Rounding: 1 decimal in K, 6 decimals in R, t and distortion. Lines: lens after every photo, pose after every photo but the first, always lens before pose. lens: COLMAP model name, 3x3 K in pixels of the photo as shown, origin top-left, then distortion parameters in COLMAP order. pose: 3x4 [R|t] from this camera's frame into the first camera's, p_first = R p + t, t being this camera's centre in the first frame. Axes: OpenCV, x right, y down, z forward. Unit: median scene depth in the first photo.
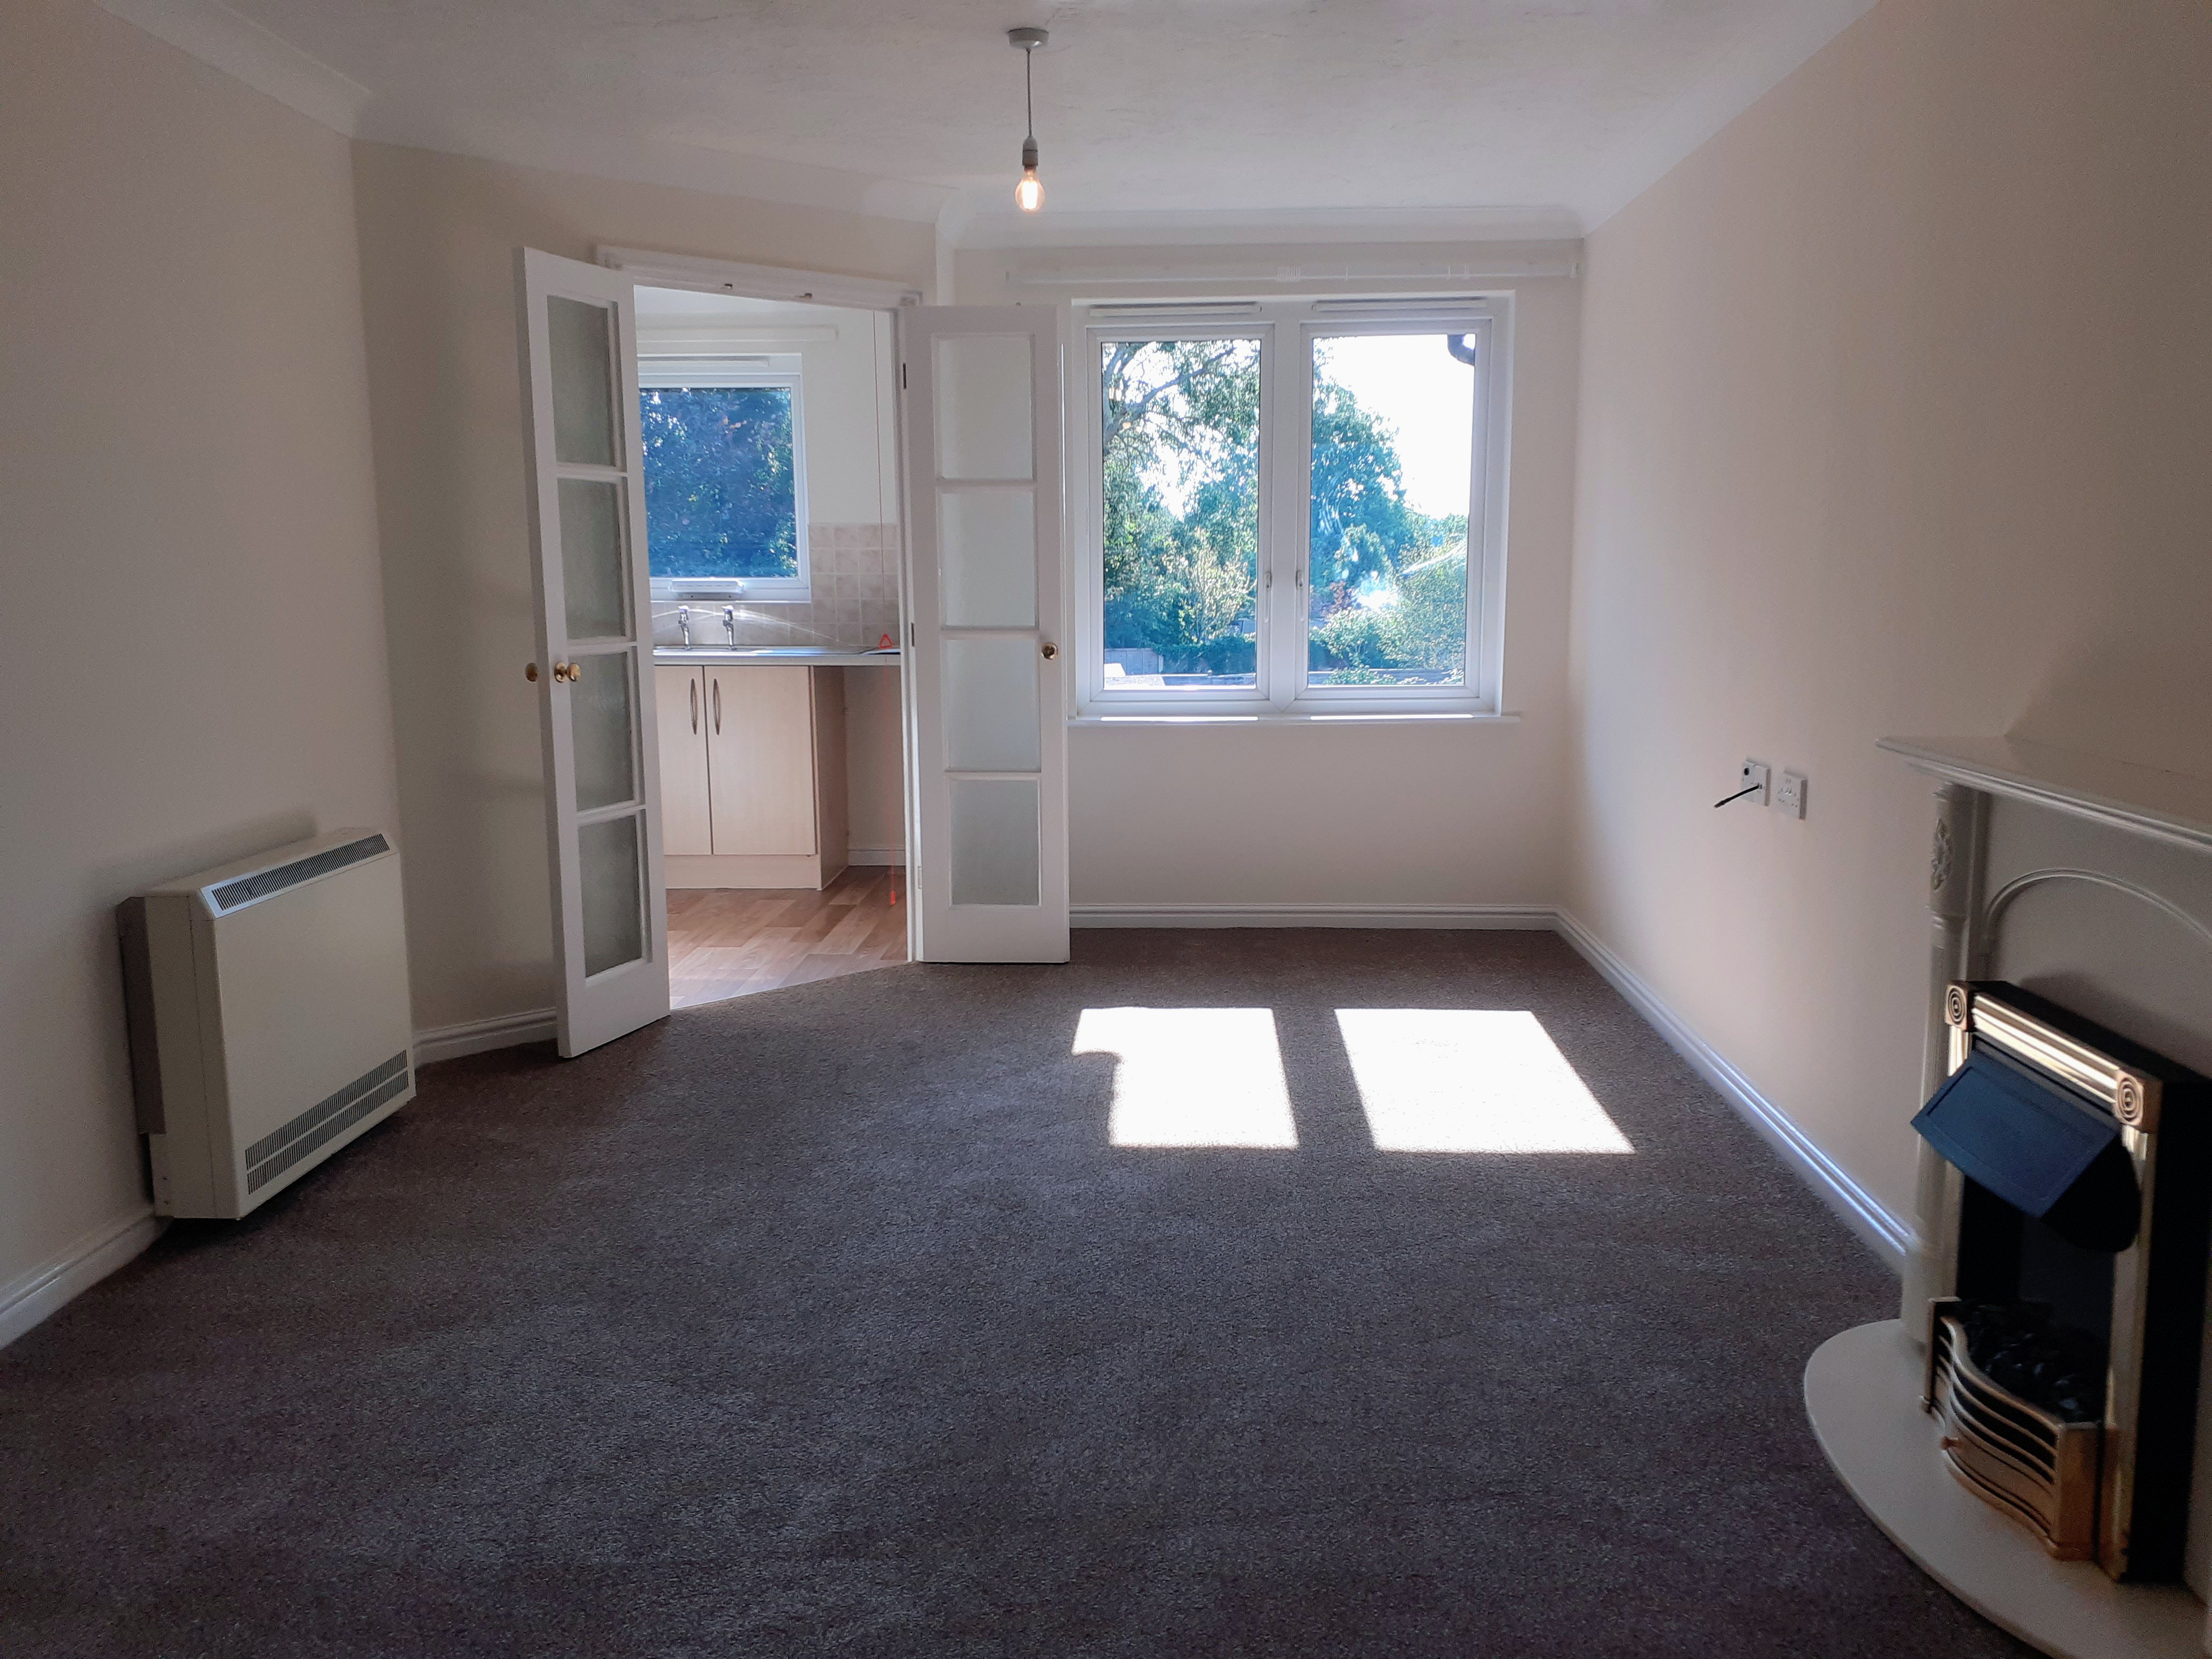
lens RADIAL K [[1717.4, 0, 1106.0], [0, 1717.4, 829.5], [0, 0, 1]] dist [-0.002527, -0.000725]
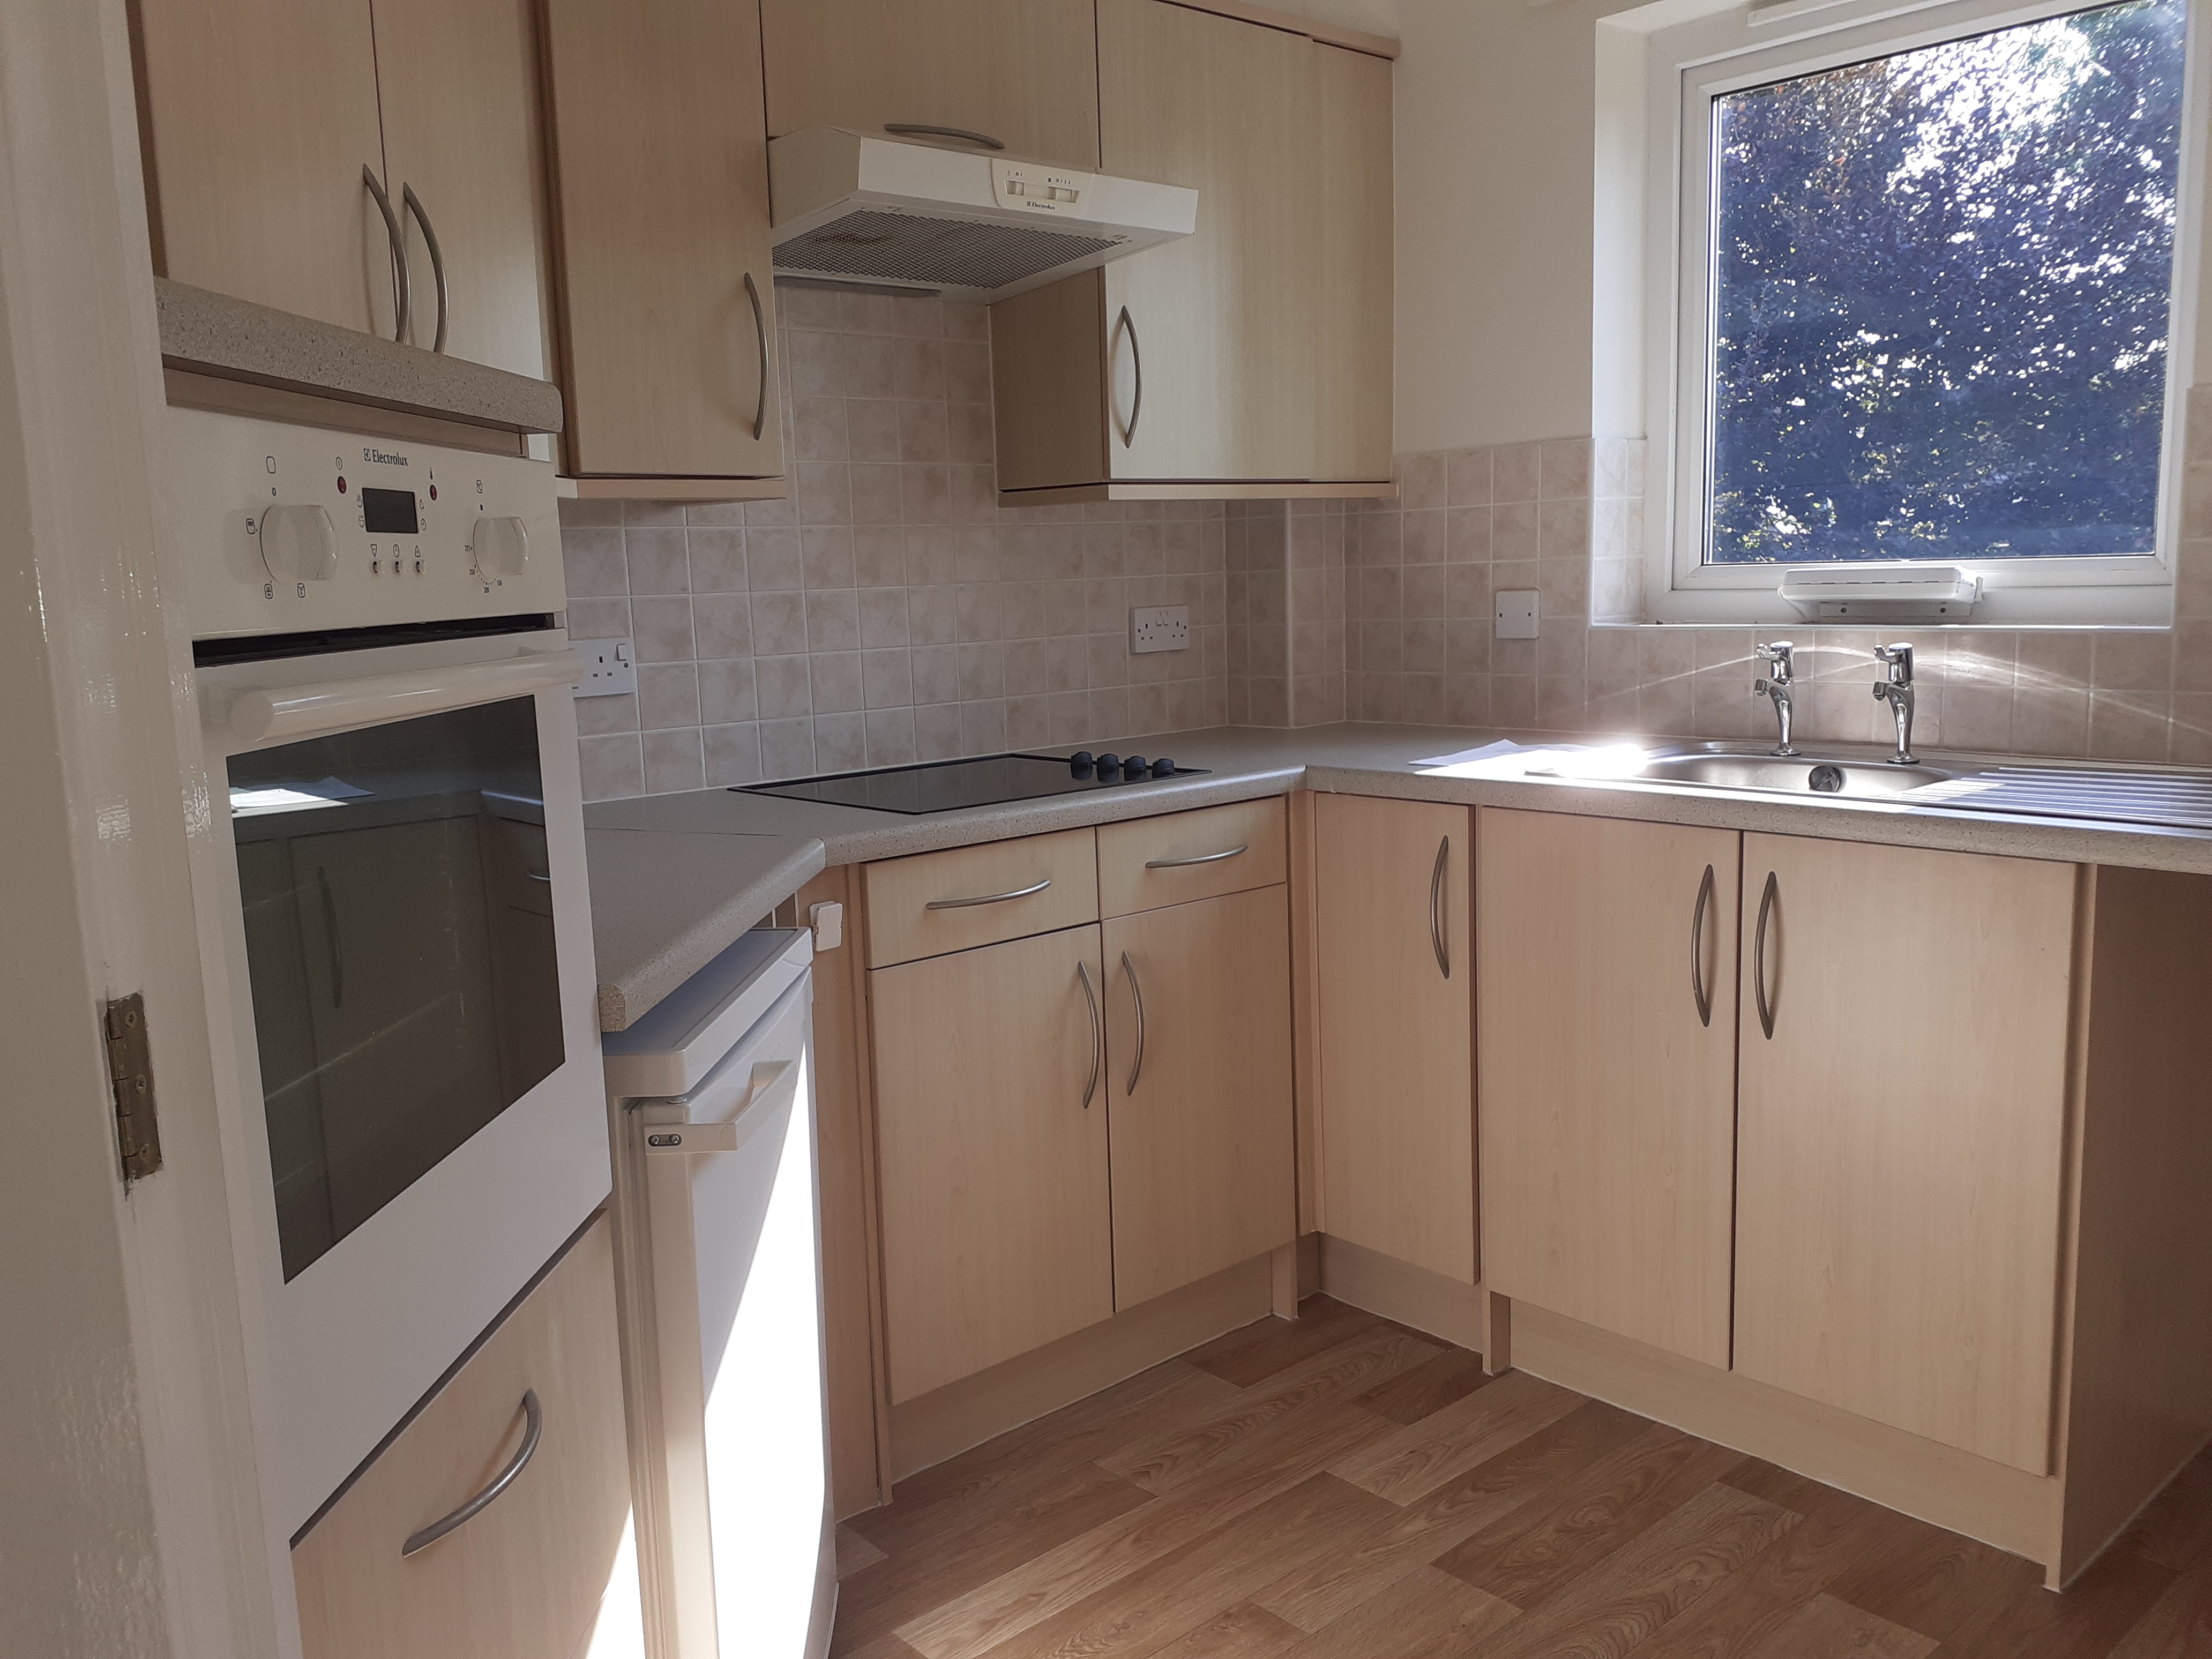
lens RADIAL K [[1731.6, 0, 1106.0], [0, 1731.6, 829.5], [0, 0, 1]] dist [-0.061192, 0.000065]
pose [[0.690394, 0.086439, -0.718251, -0.075795], [-0.084014, 0.995698, 0.039074, -0.088615], [0.718538, 0.033366, 0.694686, 0.621616]]
